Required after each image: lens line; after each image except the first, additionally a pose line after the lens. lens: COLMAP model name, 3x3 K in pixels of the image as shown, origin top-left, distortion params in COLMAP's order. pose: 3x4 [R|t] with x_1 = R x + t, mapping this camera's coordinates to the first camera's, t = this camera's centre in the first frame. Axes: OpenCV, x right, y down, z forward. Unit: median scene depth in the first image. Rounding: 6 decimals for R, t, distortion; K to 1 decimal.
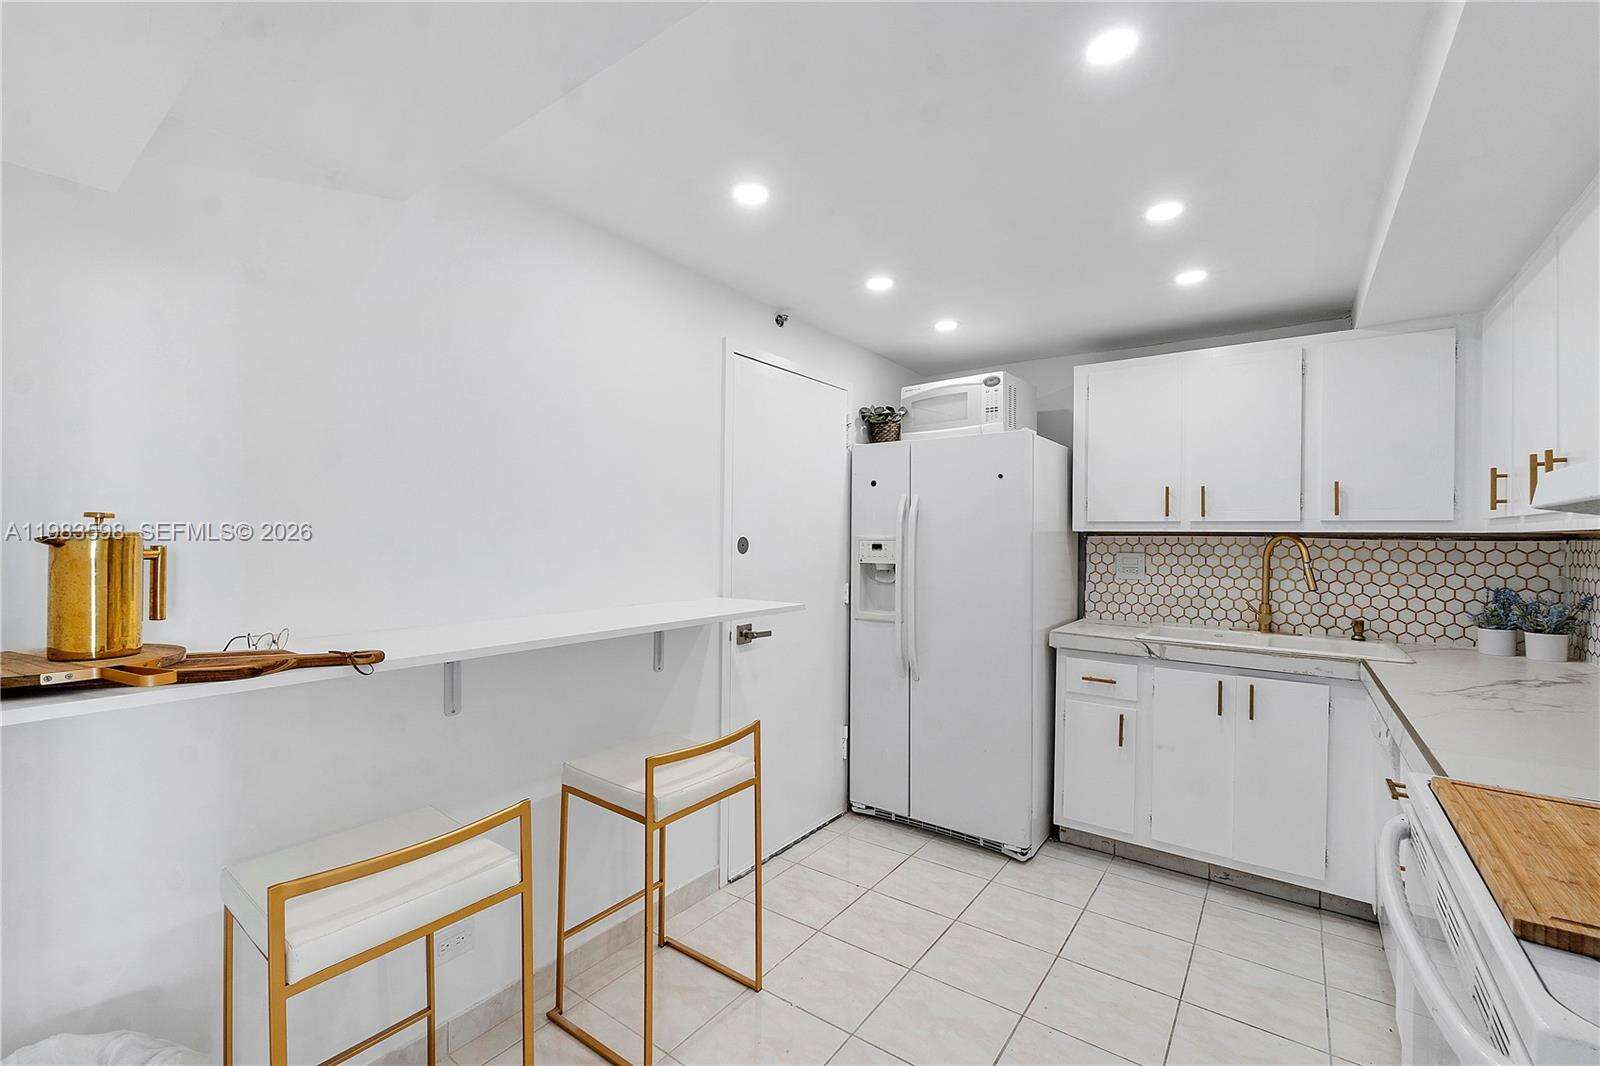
lens RADIAL K [[675.4, 0, 785.9], [0, 675.4, 539.8], [0, 0, 1]] dist [-0.005802, 0.000647]
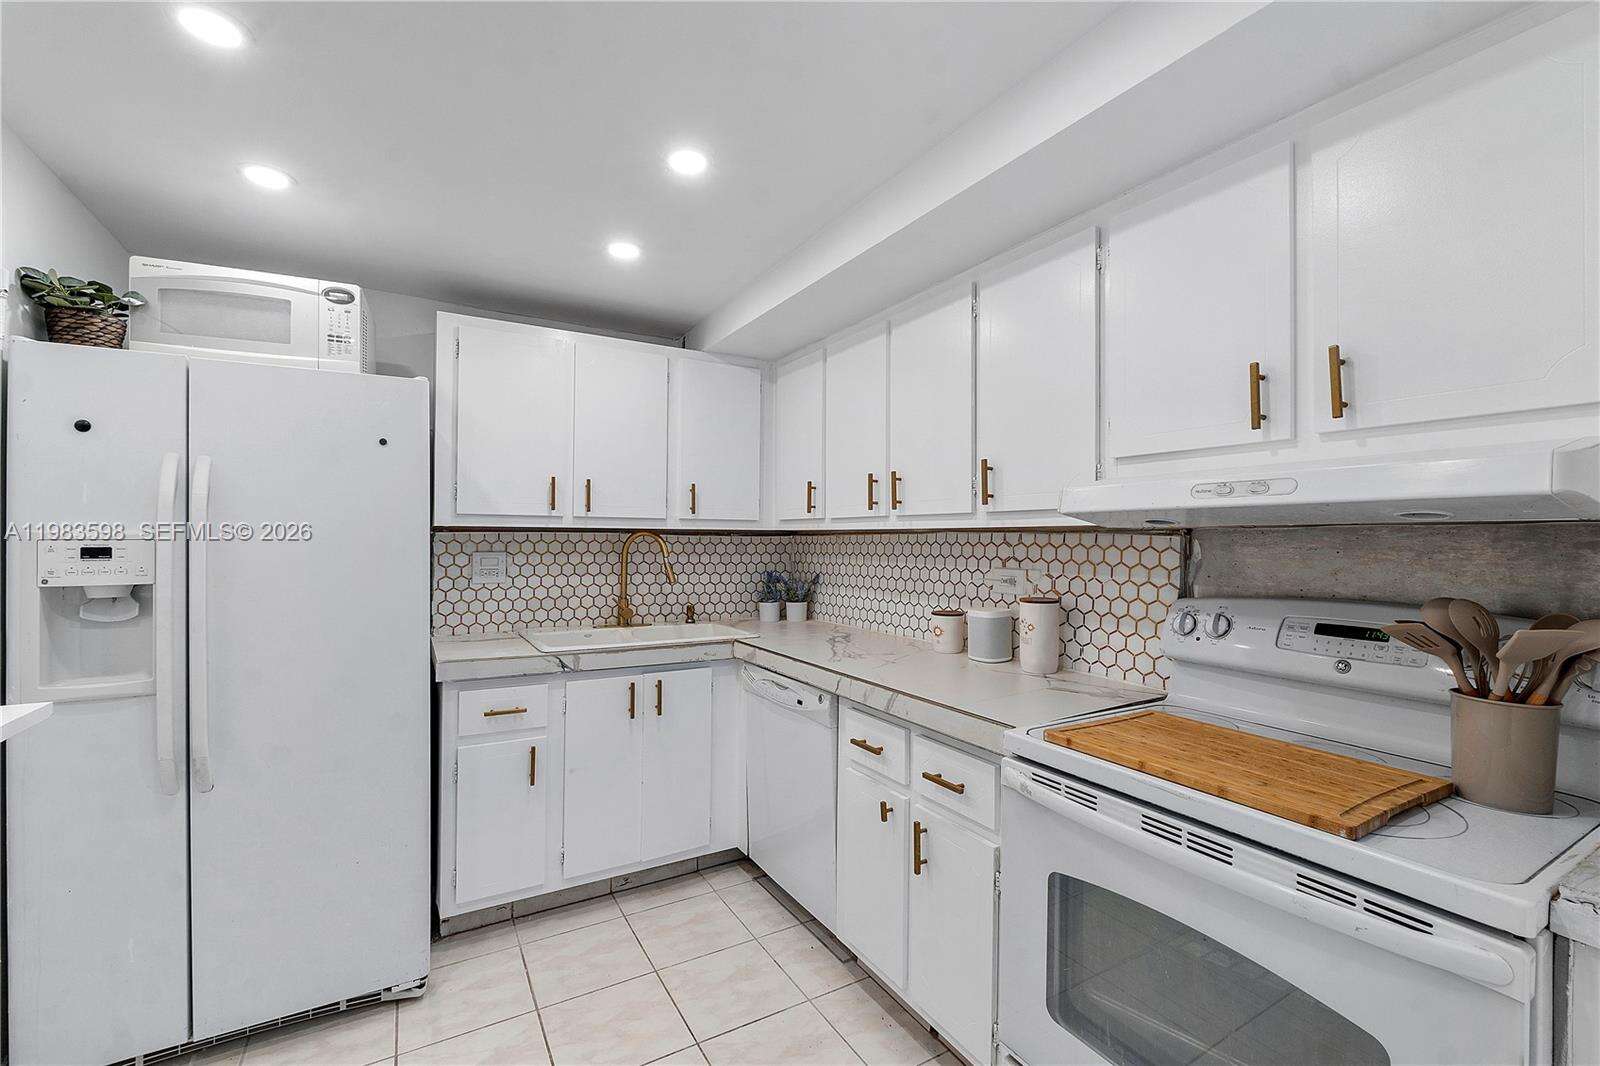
lens RADIAL K [[675.4, 0, 810.5], [0, 675.4, 539.0], [0, 0, 1]] dist [-0.005802, 0.000647]
pose [[0.397125, -0.008307, 0.917727, -0.121230], [0.003883, 0.999965, 0.007371, -0.002031], [-0.917756, 0.000636, 0.397143, 0.335918]]
